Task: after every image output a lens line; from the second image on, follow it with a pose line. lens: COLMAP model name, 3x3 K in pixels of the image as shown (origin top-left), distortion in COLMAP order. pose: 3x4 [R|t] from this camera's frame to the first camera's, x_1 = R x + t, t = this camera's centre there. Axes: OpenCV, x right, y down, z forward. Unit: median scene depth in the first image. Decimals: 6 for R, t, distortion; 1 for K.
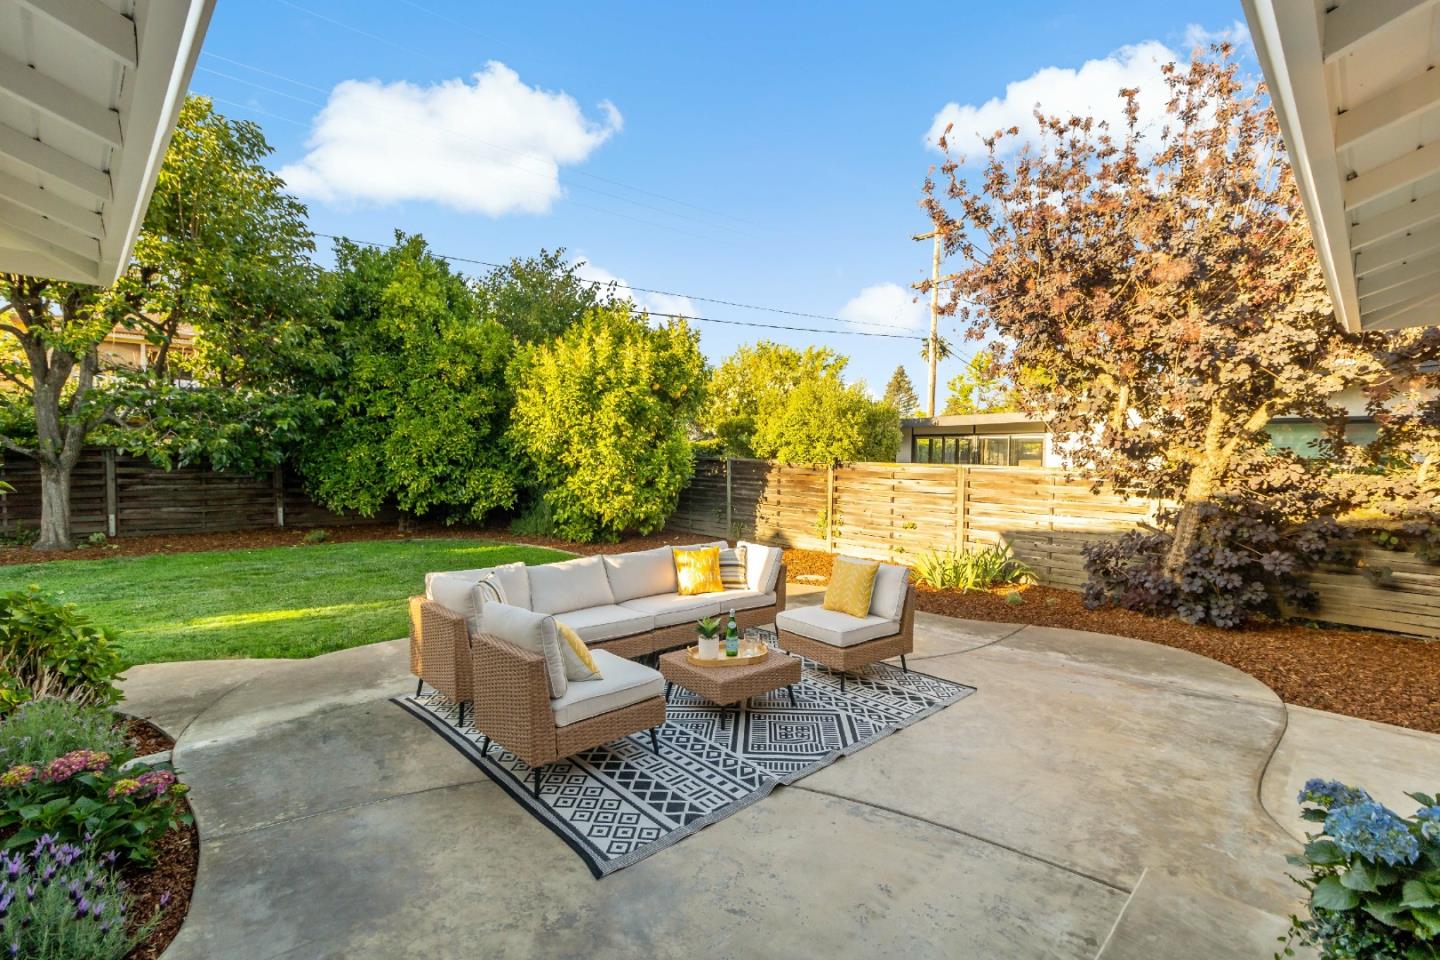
lens RADIAL K [[662.1, 0, 723.8], [0, 662.1, 485.4], [0, 0, 1]] dist [0.002638, 0.000561]
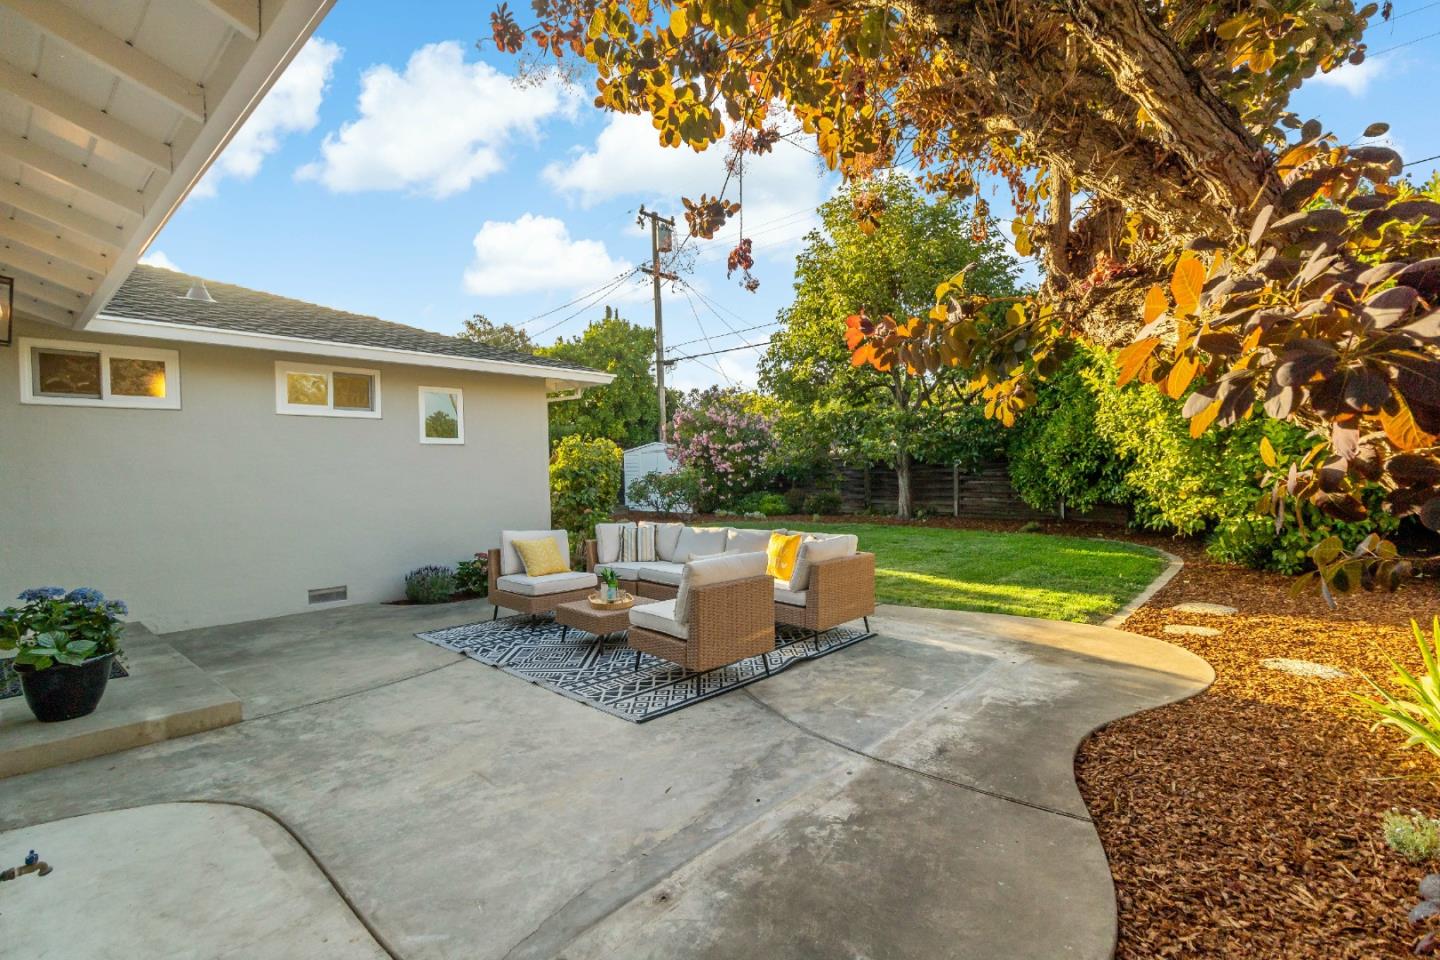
lens RADIAL K [[670.4, 0, 723.5], [0, 670.4, 484.5], [0, 0, 1]] dist [0.001467, 0.000149]
pose [[0.052008, 0.011182, -0.998584, 0.992121], [-0.028050, 0.999559, 0.009732, 0.018866], [0.998253, 0.027504, 0.052298, 0.898269]]
